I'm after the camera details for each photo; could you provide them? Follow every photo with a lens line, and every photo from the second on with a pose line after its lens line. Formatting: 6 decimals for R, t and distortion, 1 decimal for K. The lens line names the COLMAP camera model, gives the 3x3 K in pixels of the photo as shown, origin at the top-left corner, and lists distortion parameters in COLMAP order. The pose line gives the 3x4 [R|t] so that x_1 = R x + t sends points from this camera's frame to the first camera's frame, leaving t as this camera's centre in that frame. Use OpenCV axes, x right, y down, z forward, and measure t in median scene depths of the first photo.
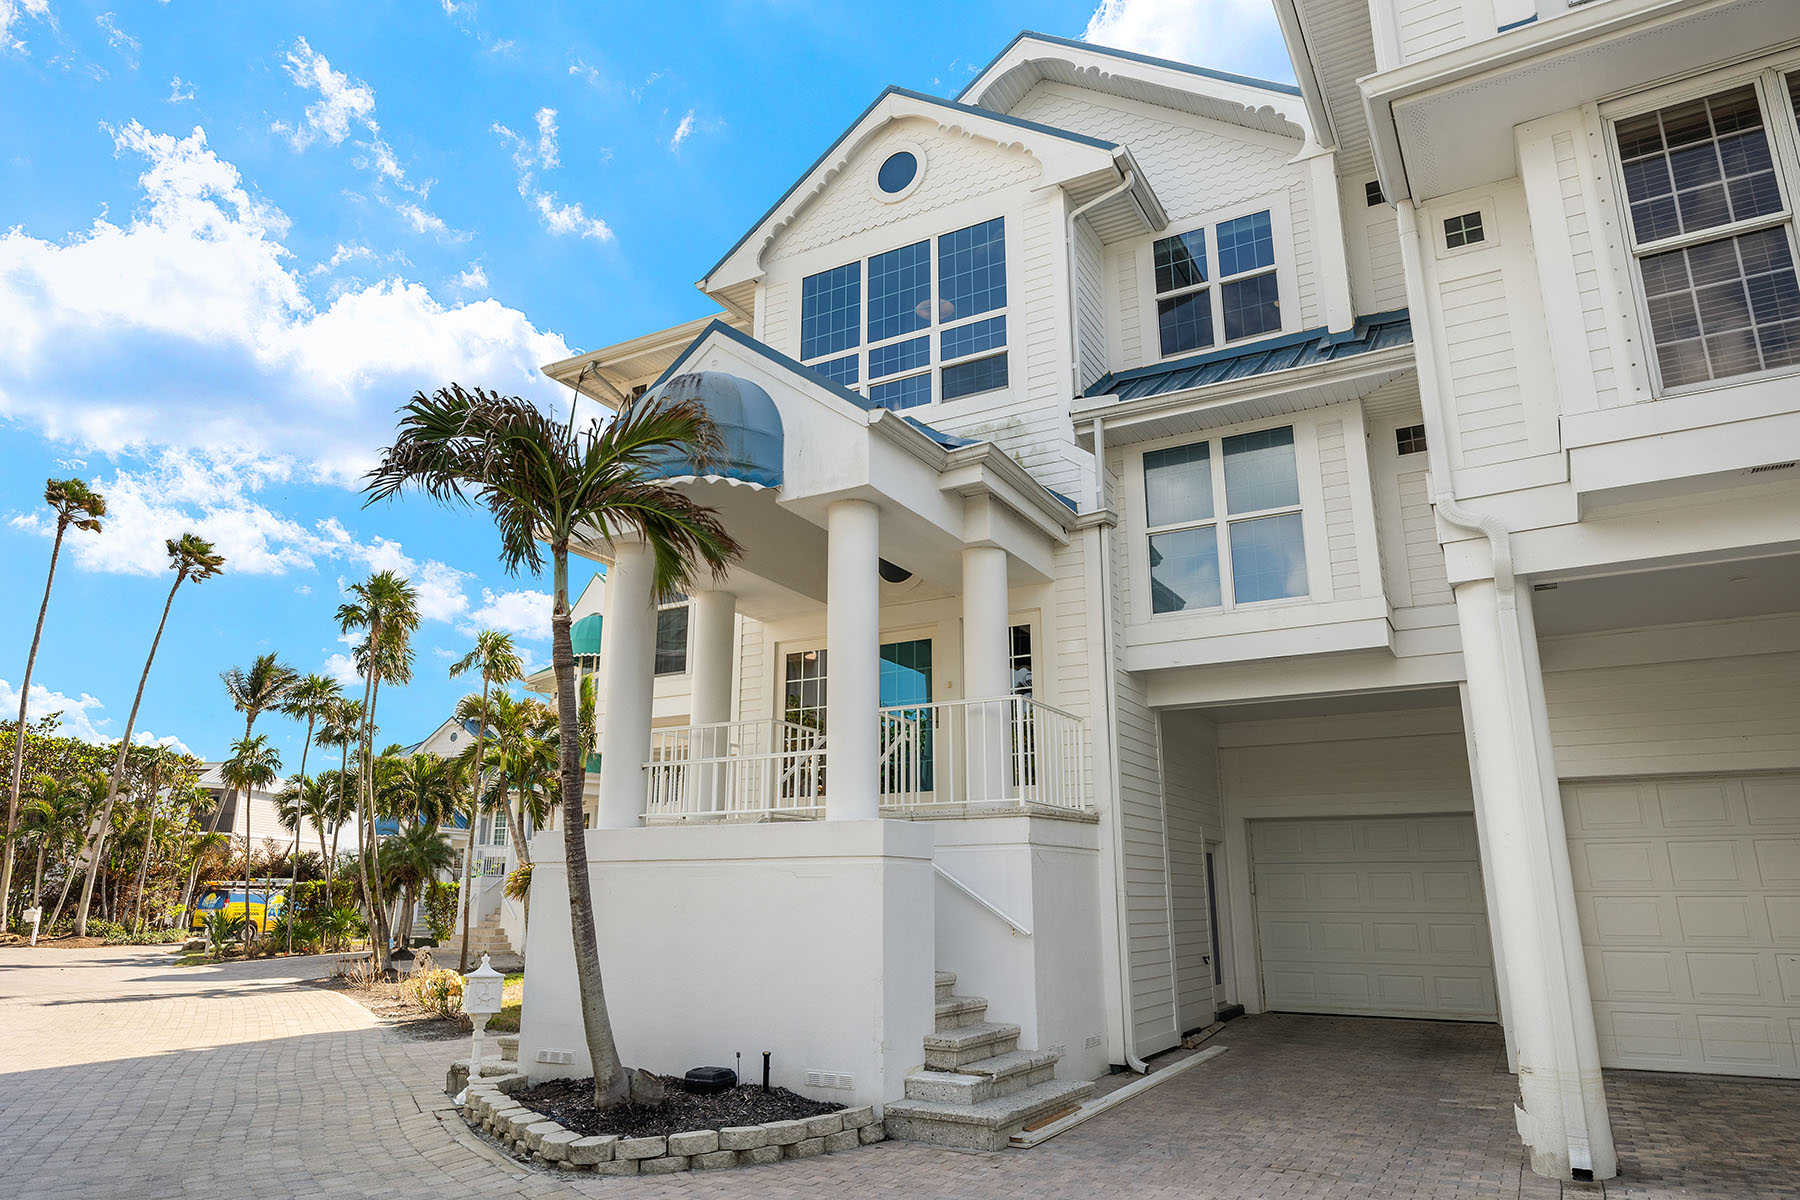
lens RADIAL K [[1153.5, 0, 893.0], [0, 1153.5, 587.4], [0, 0, 1]] dist [0.002671, 0.002365]
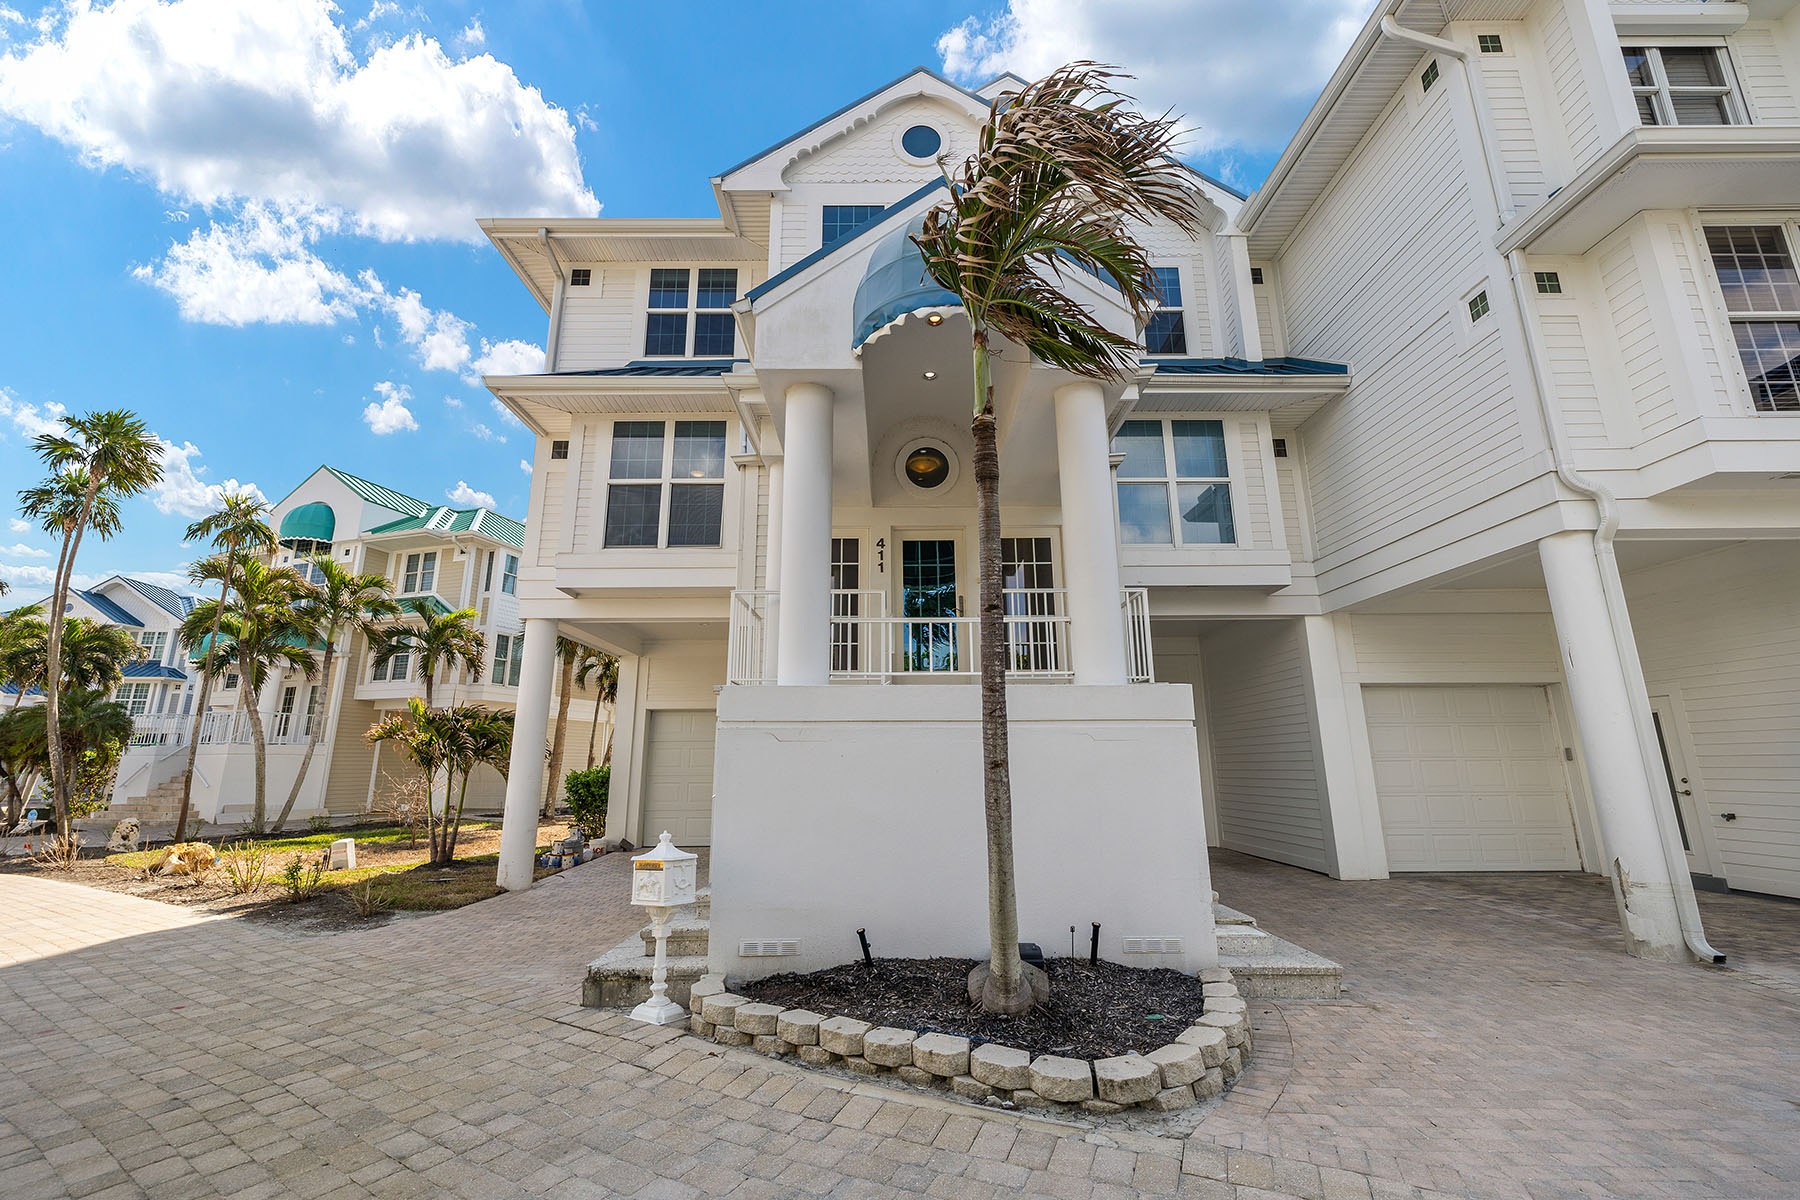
lens RADIAL K [[762.1, 0, 896.4], [0, 762.1, 582.3], [0, 0, 1]] dist [0.001356, 0.000529]
pose [[0.868452, 0.113267, 0.482662, -0.425747], [-0.126251, 0.991982, -0.005626, 0.109783], [-0.479429, -0.056051, 0.875789, 0.399775]]
